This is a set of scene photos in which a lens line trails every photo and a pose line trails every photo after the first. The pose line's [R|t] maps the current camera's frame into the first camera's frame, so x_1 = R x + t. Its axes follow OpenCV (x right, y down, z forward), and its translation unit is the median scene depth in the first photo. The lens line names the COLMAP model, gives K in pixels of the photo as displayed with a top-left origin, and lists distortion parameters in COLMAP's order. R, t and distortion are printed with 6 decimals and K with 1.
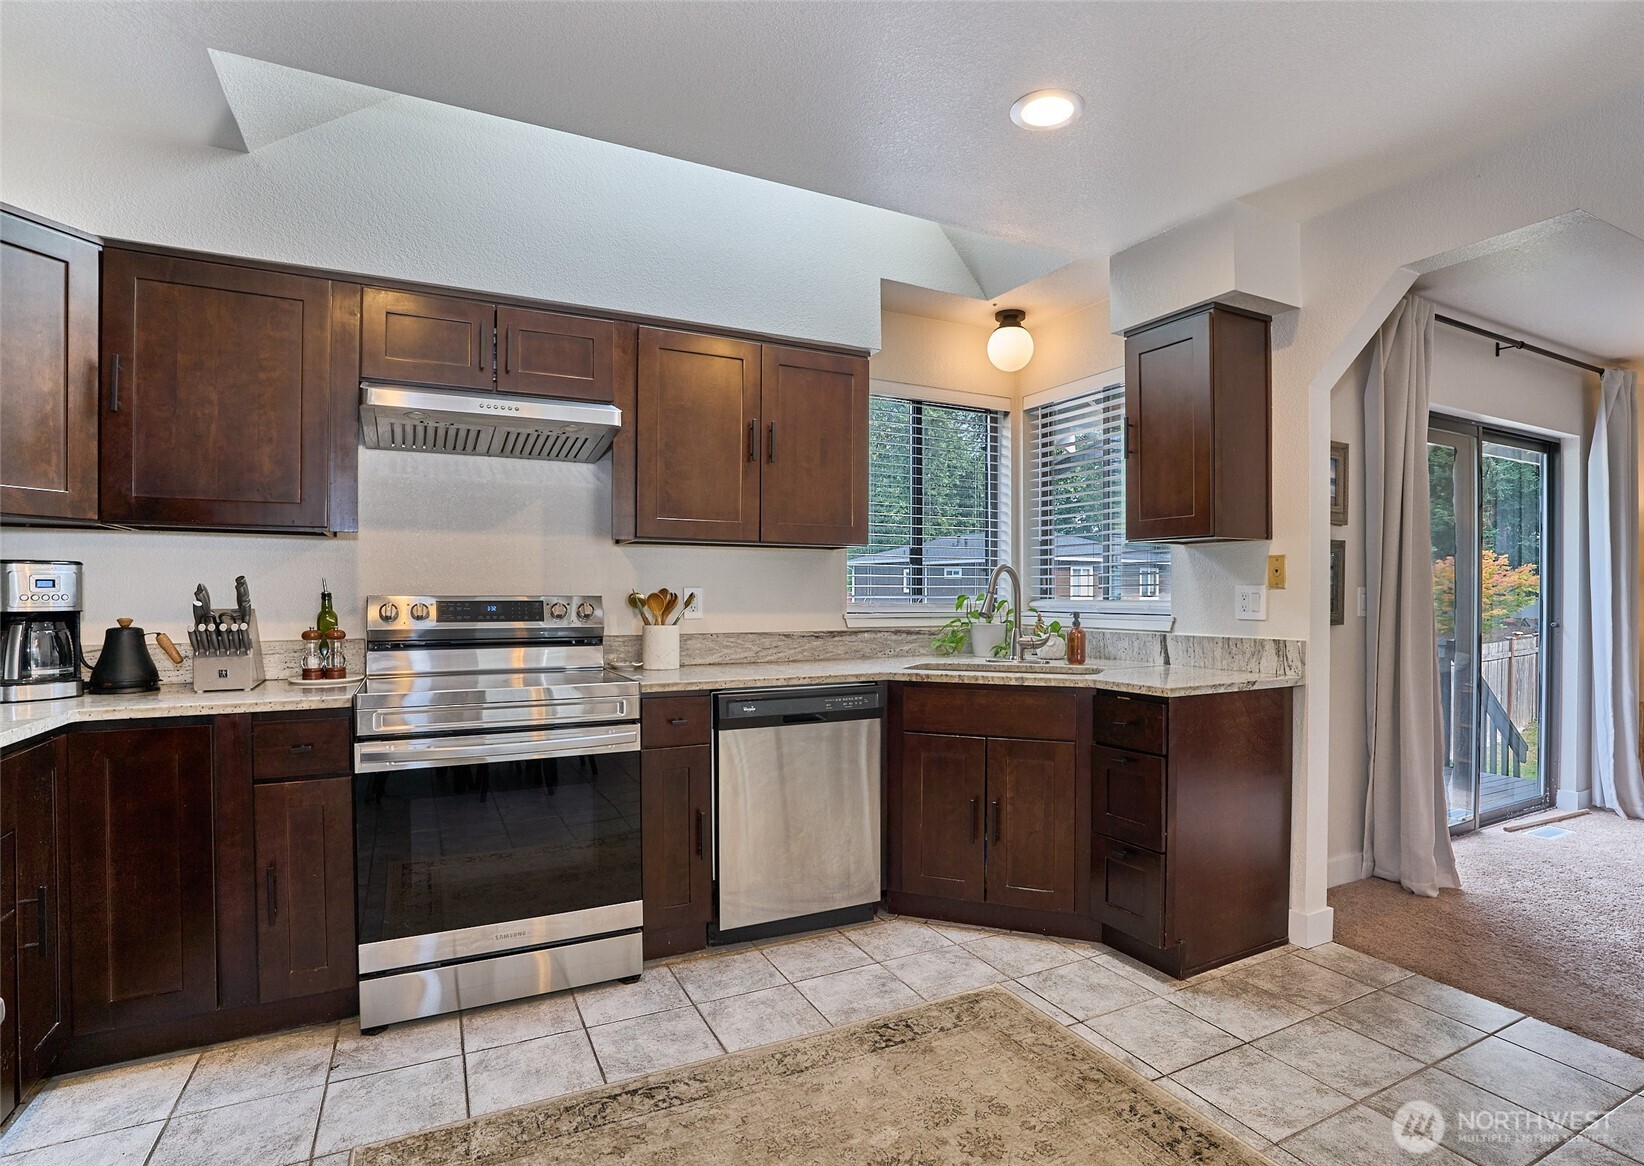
lens RADIAL K [[830.4, 0, 822.7], [0, 830.4, 599.2], [0, 0, 1]] dist [-0.042889, 0.000454]
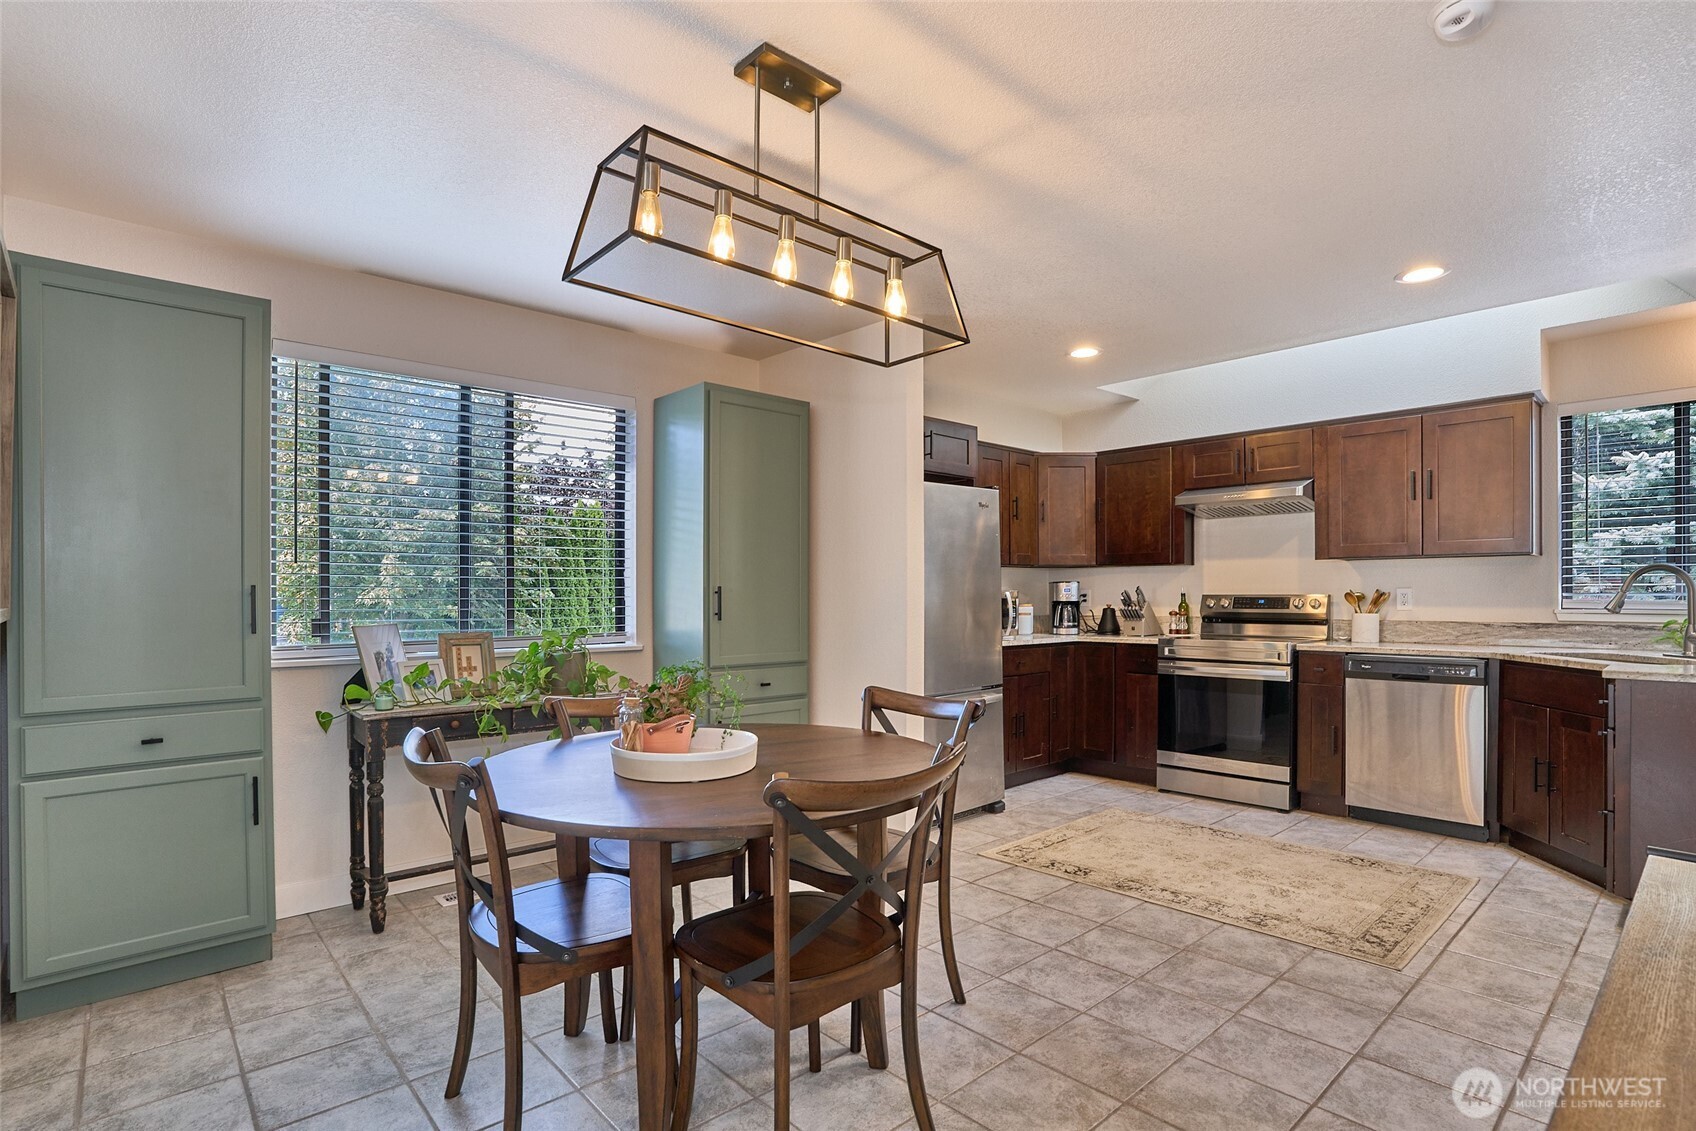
lens RADIAL K [[817.5, 0, 853.6], [0, 817.5, 582.4], [0, 0, 1]] dist [-0.001740, 0.000017]
pose [[0.250450, -0.016459, -0.967990, 1.233624], [0.000988, 0.999859, -0.016745, -0.001812], [0.968129, 0.003237, 0.250431, -0.337188]]
